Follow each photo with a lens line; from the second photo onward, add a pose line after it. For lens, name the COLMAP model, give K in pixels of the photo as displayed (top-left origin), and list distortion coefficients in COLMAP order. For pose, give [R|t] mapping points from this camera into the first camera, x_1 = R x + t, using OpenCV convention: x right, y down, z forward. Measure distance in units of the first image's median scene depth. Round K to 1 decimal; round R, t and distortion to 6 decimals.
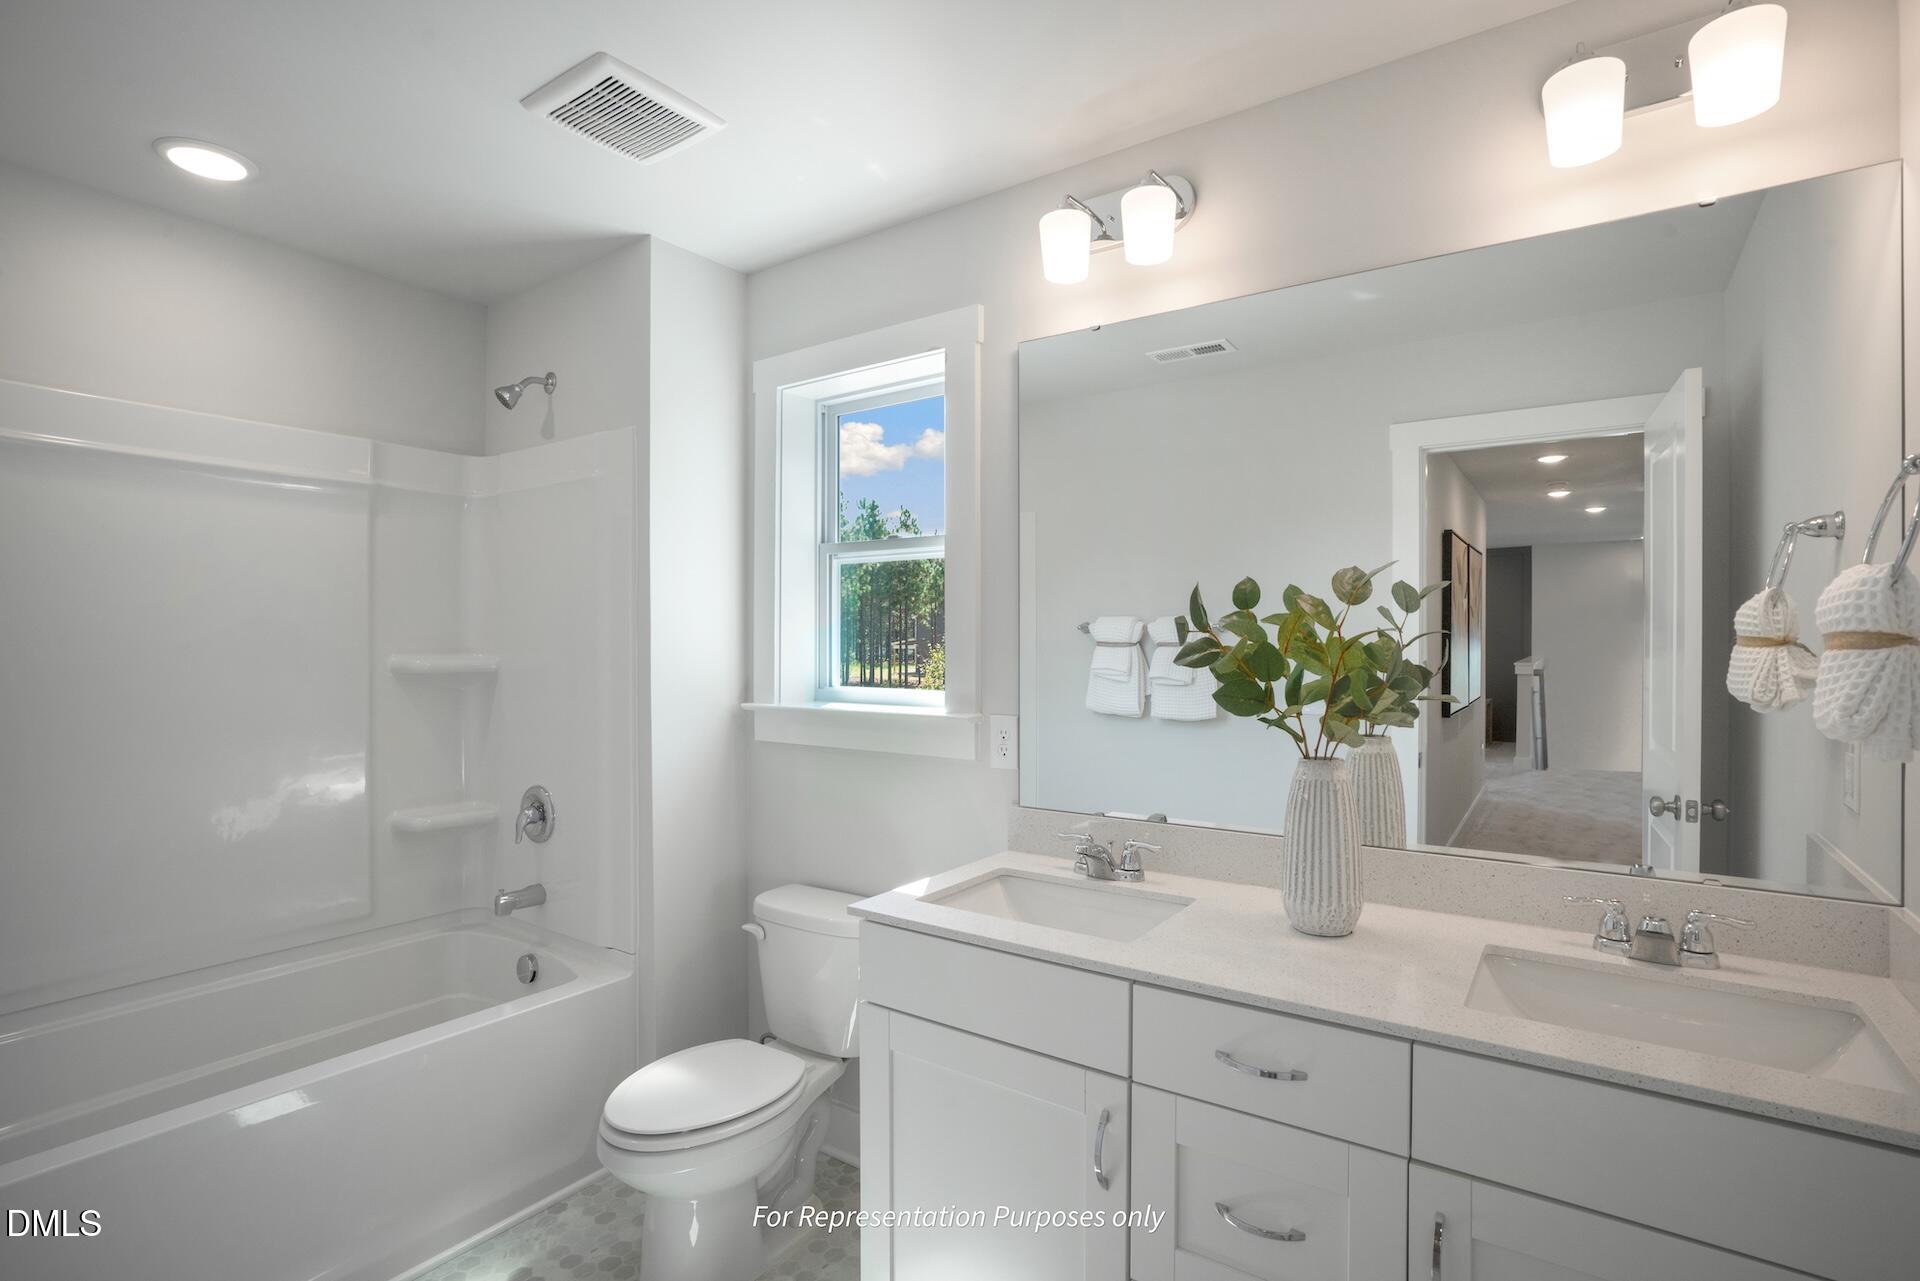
lens RADIAL K [[945.1, 0, 975.4], [0, 945.1, 640.6], [0, 0, 1]] dist [-0.032017, 0.010300]
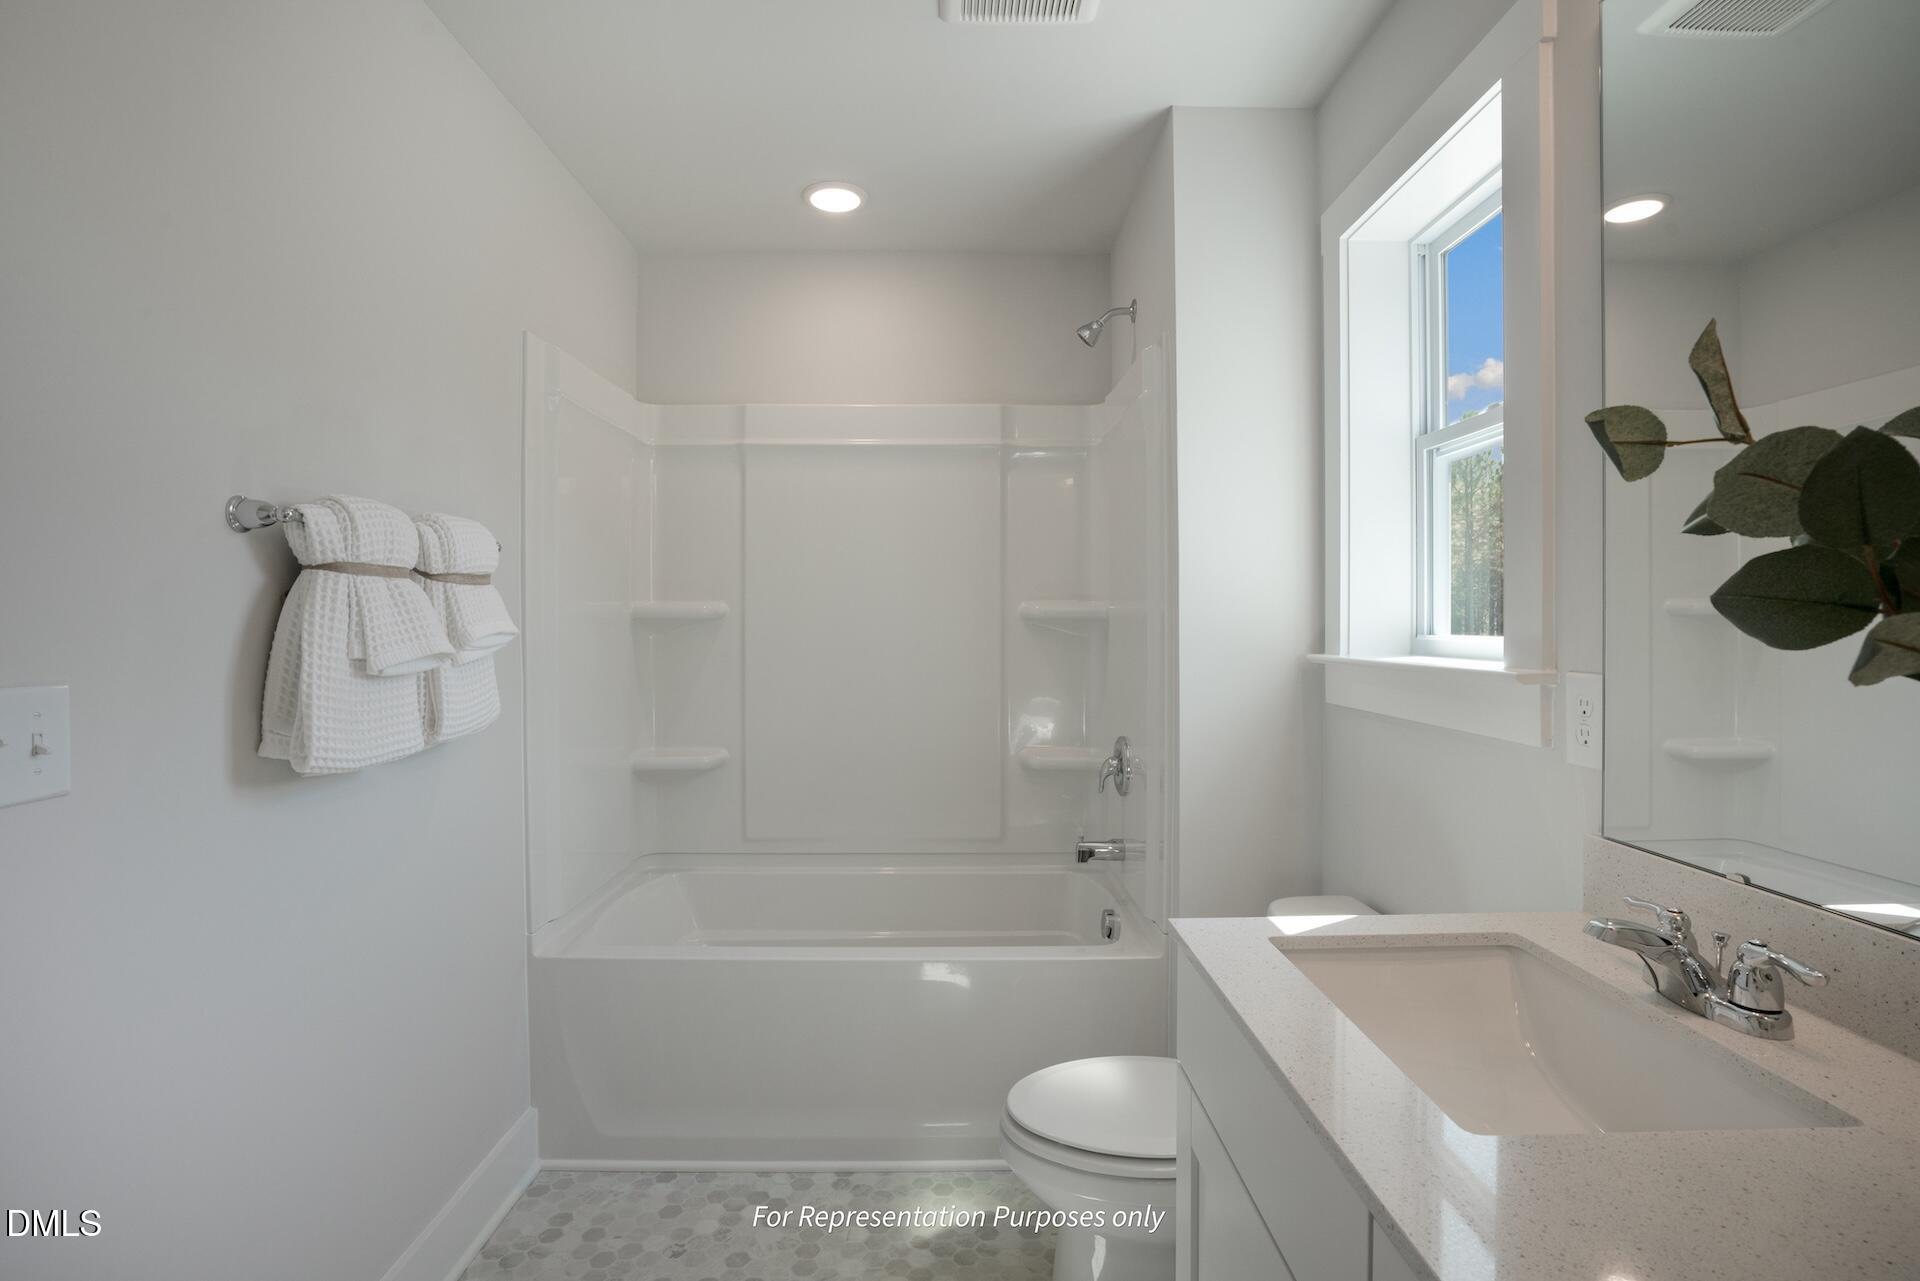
lens RADIAL K [[945.1, 0, 959.0], [0, 945.1, 631.6], [0, 0, 1]] dist [-0.032017, 0.010300]
pose [[0.583787, 0.006882, -0.811878, 0.224508], [0.001804, 0.999951, 0.009773, 0.040776], [0.811905, -0.007170, 0.583745, 0.311703]]
